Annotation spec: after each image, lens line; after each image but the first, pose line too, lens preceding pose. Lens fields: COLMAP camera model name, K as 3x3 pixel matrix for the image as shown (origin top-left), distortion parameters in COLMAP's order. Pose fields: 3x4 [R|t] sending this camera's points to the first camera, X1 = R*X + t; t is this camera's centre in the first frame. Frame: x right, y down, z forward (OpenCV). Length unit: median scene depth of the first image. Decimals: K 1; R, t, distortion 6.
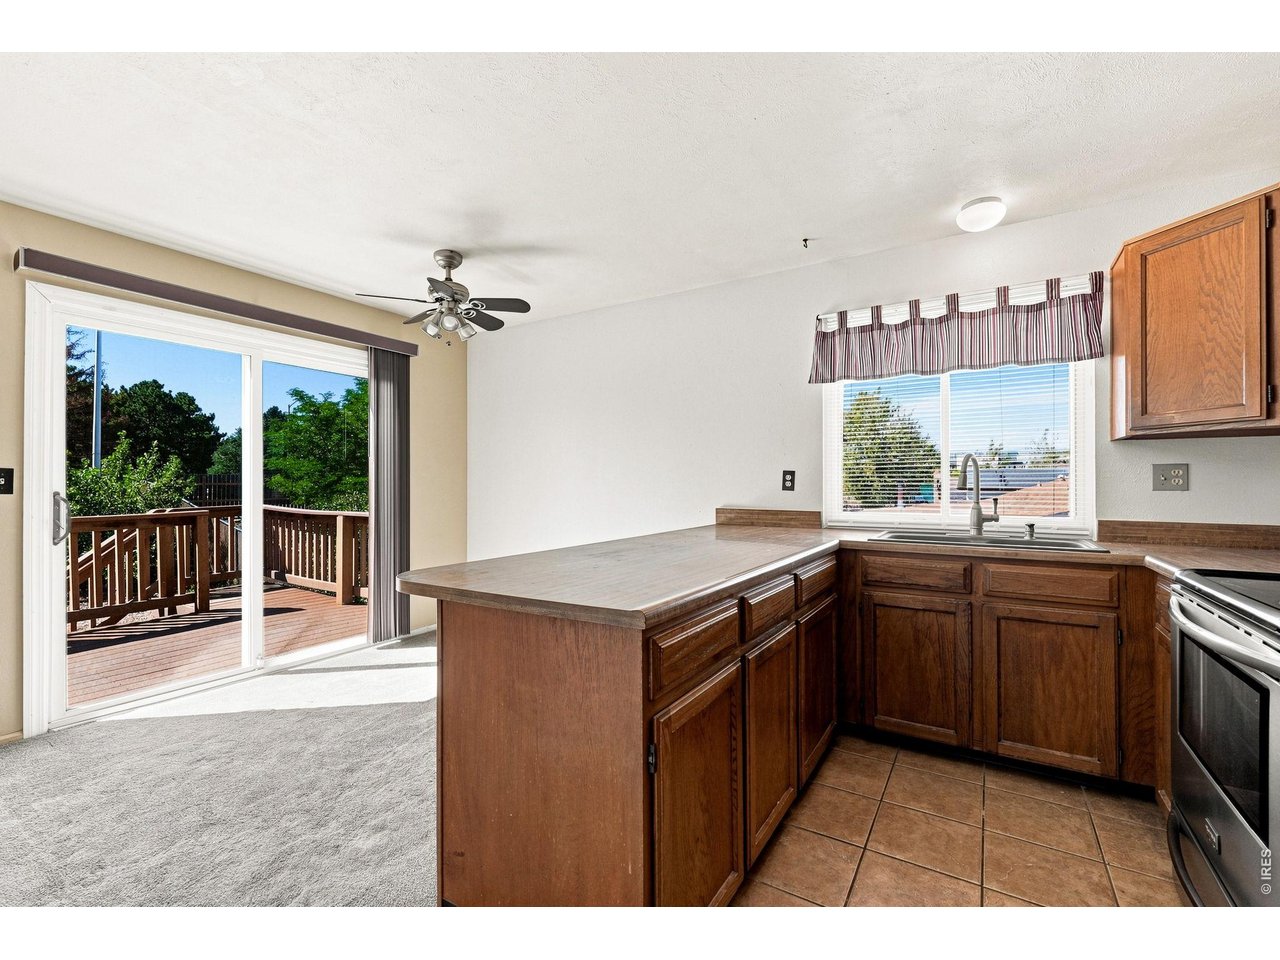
lens RADIAL K [[569.4, 0, 640.0], [0, 569.4, 480.0], [0, 0, 1]] dist [-0.000321, 0.000589]
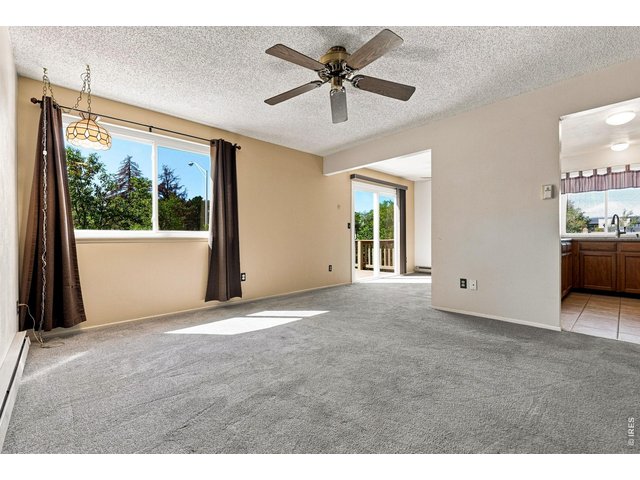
lens RADIAL K [[284.7, 0, 320.0], [0, 284.7, 240.0], [0, 0, 1]] dist [-0.000321, 0.000589]
pose [[0.965944, -0.003125, -0.258734, -0.695210], [0.006229, 0.999918, 0.011177, 0.078734], [0.258678, -0.012408, 0.965884, -1.117505]]
